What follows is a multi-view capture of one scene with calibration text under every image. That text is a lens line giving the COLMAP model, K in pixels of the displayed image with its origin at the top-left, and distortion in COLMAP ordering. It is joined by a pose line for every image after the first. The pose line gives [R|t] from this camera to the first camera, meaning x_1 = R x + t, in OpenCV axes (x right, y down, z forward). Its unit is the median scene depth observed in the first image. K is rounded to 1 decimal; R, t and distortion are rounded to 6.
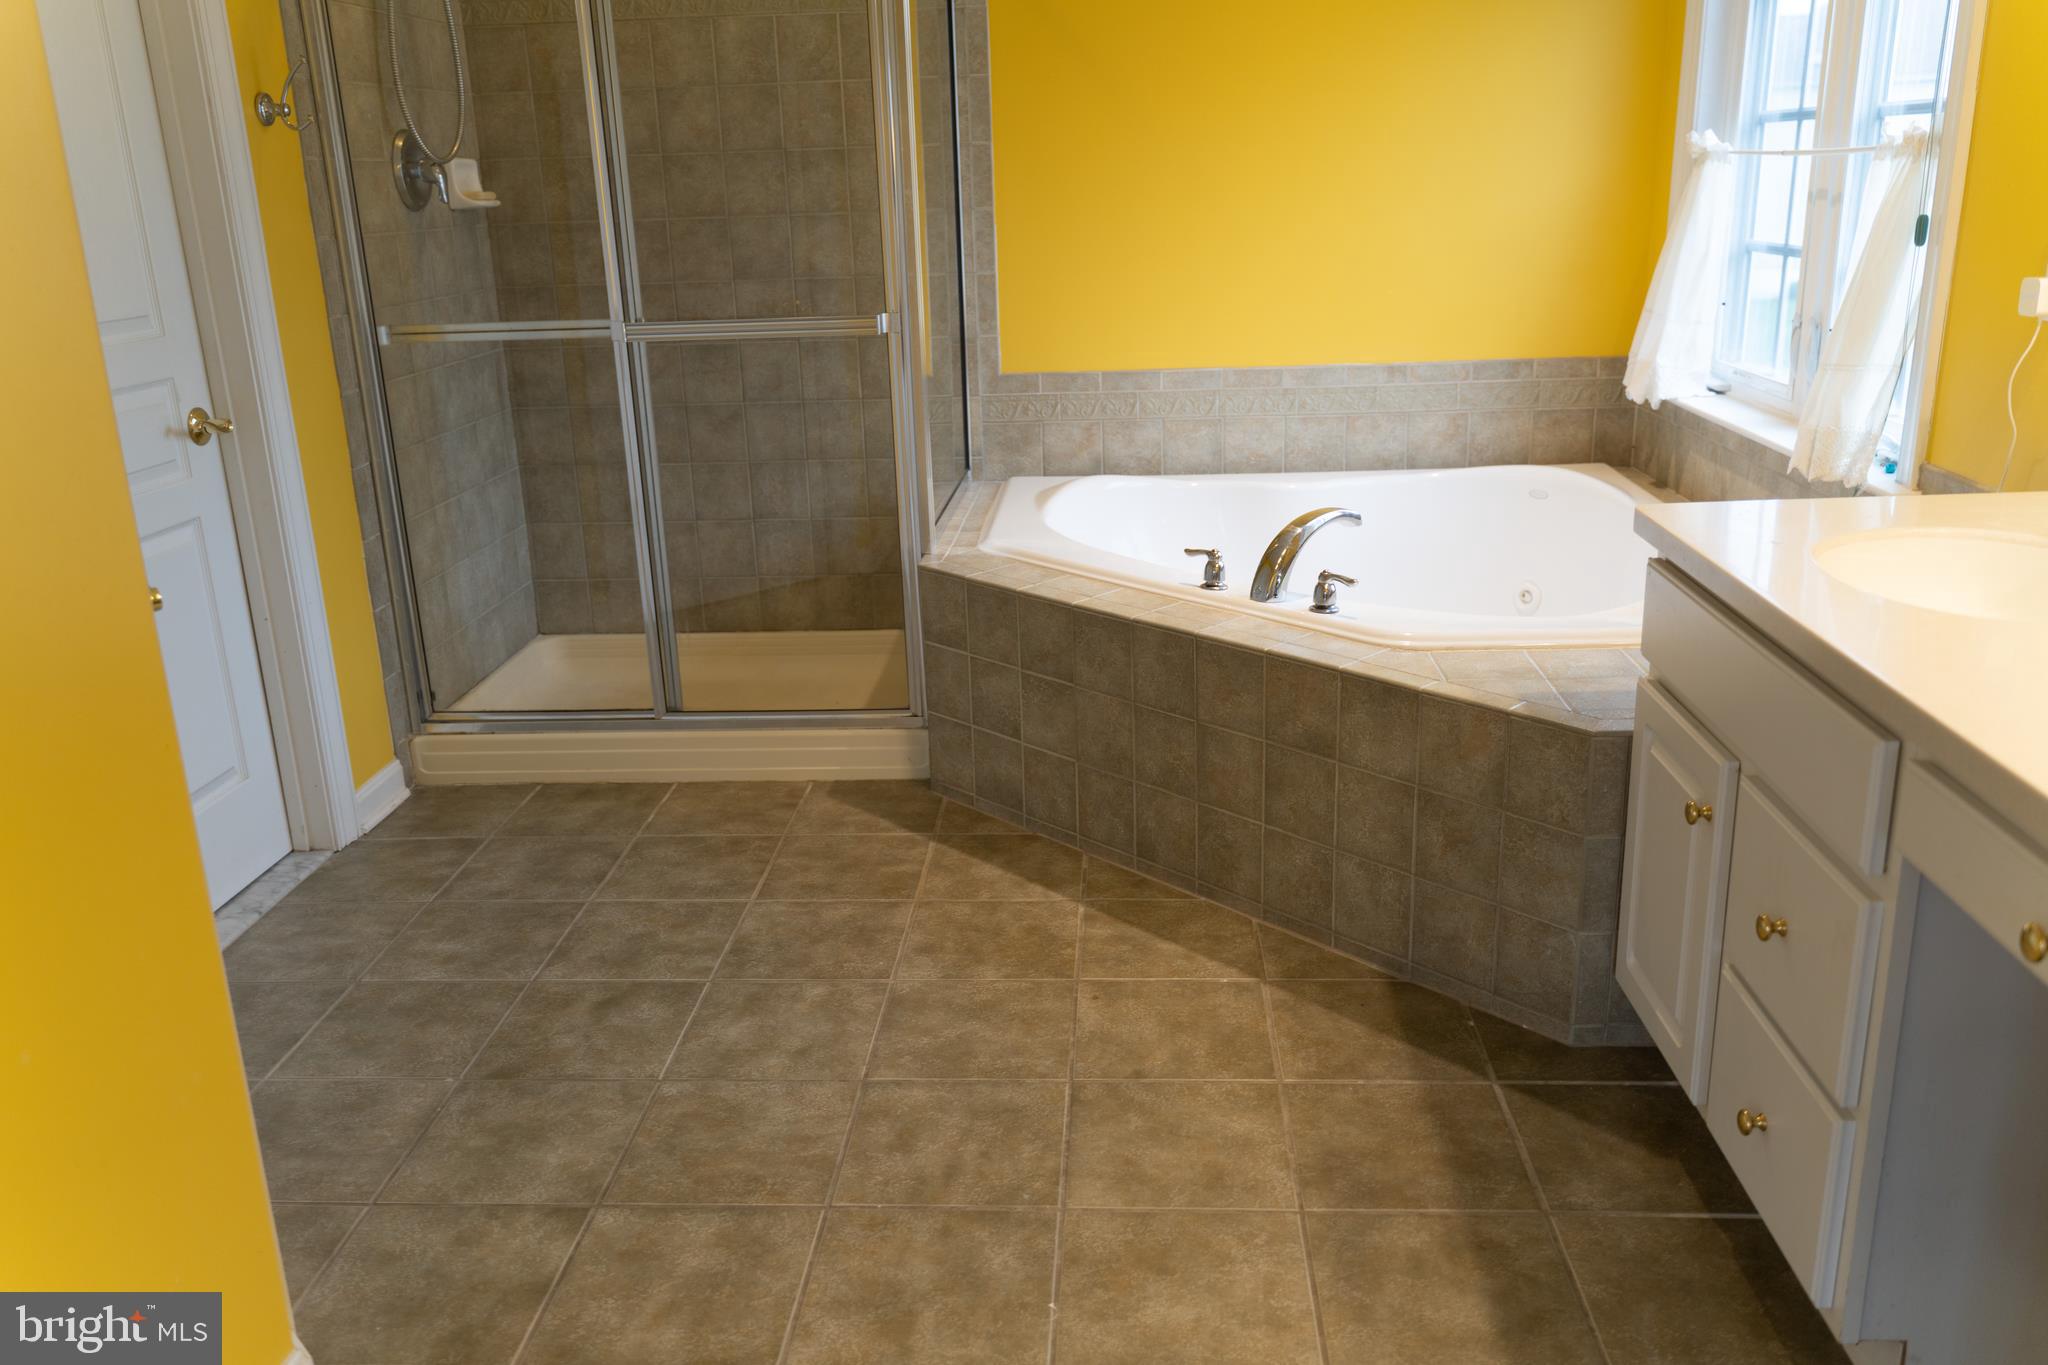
lens RADIAL K [[1627.8, 0, 1025.6], [0, 1627.8, 682.7], [0, 0, 1]] dist [0.005674, -0.007470]
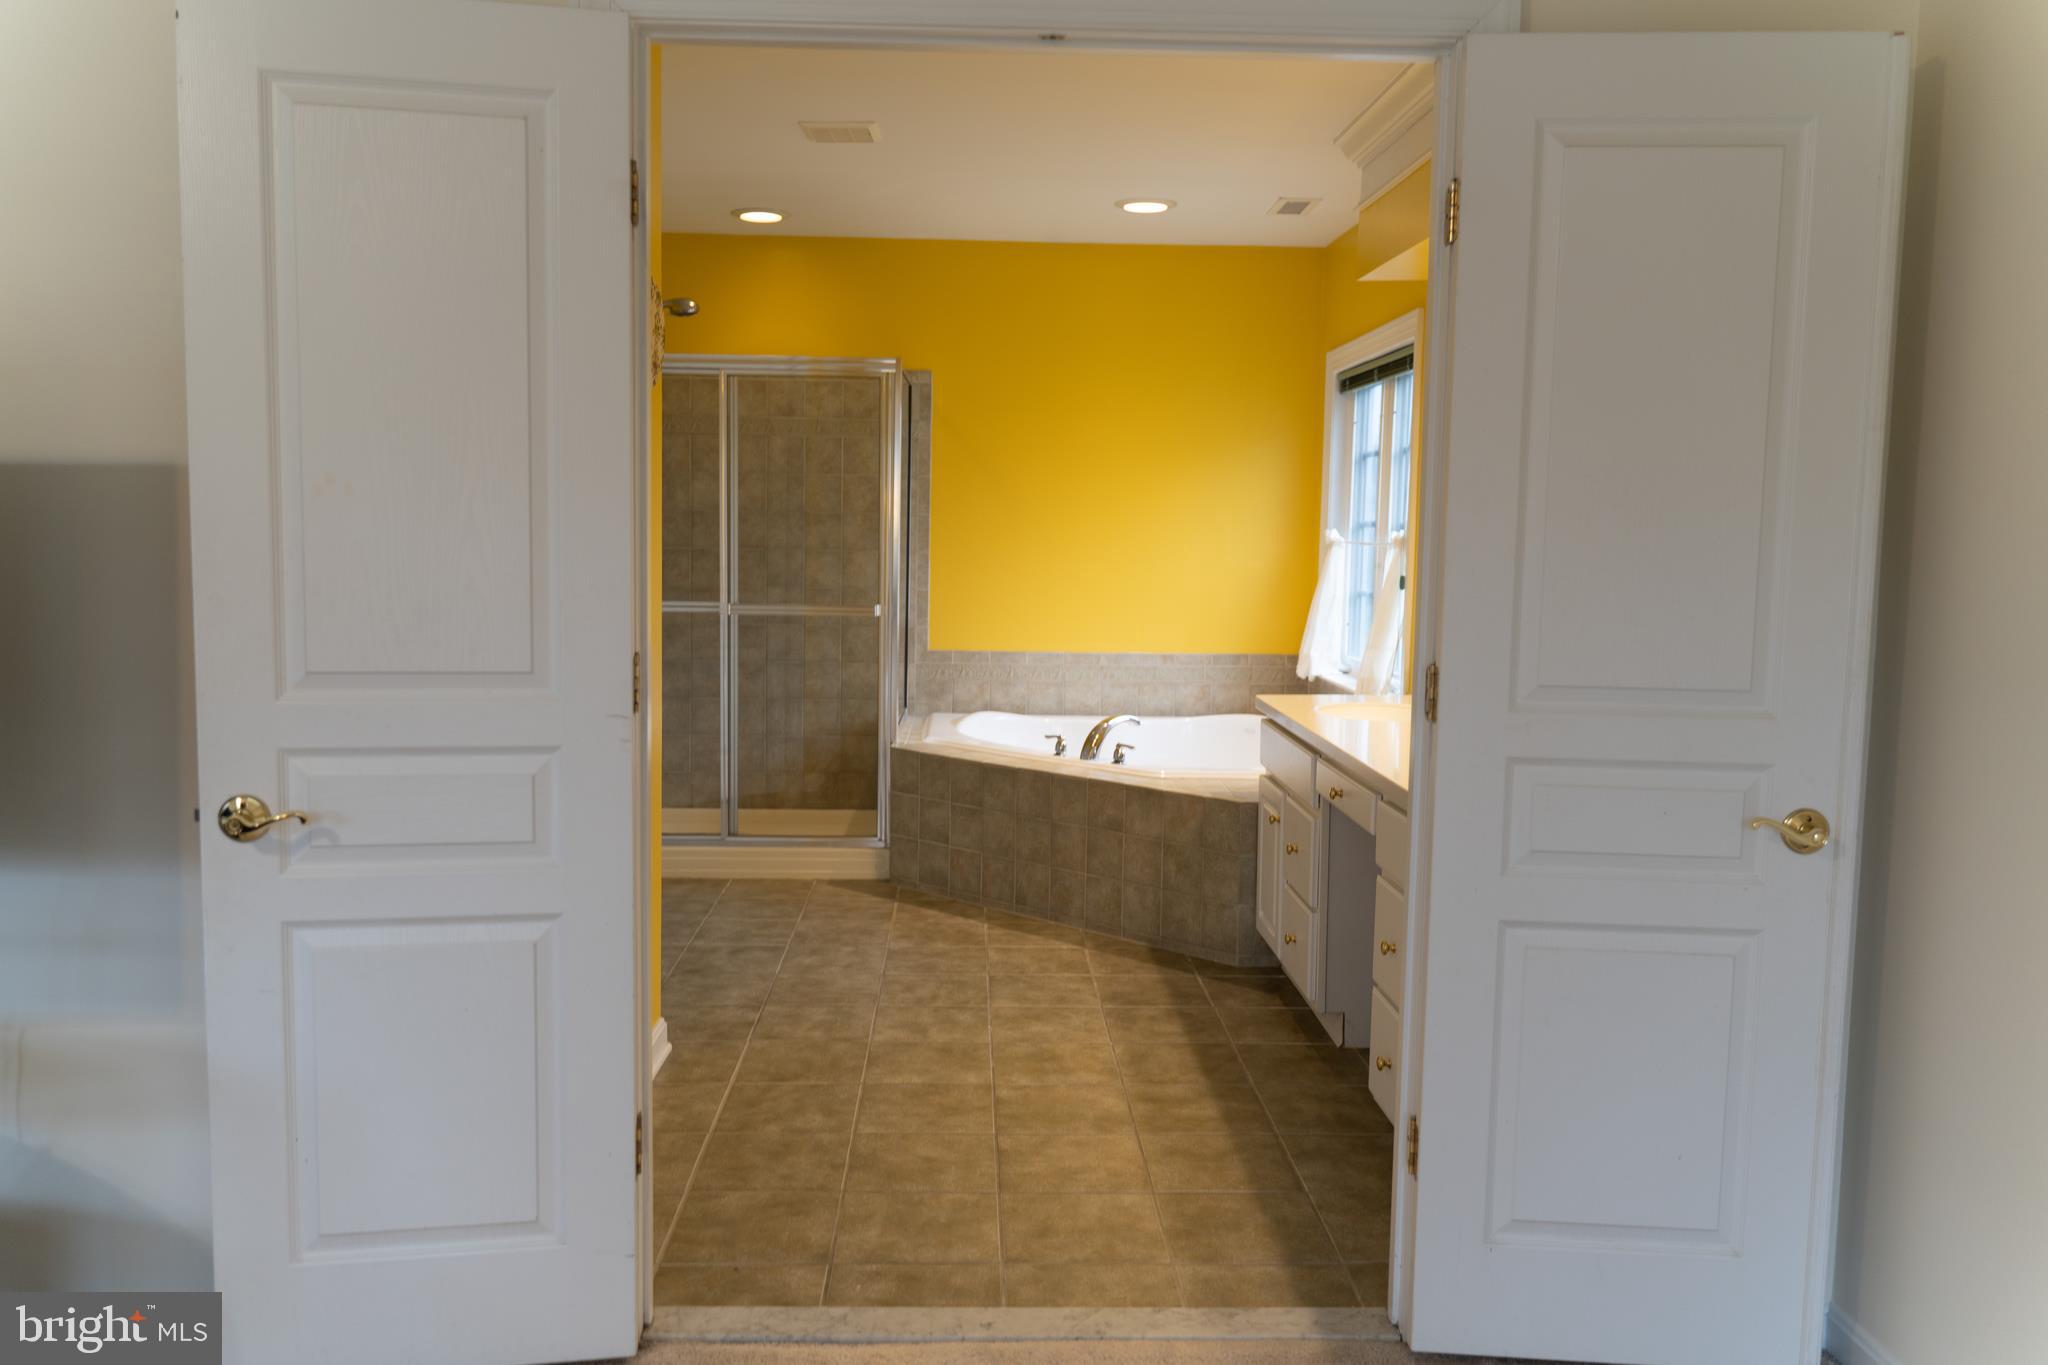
lens RADIAL K [[1627.8, 0, 1023.2], [0, 1627.8, 681.8], [0, 0, 1]] dist [0.005674, -0.007470]
pose [[0.994090, 0.040731, 0.100633, -0.115270], [-0.018845, 0.977620, -0.209534, 0.247899], [-0.106916, 0.206399, 0.972609, -0.805396]]
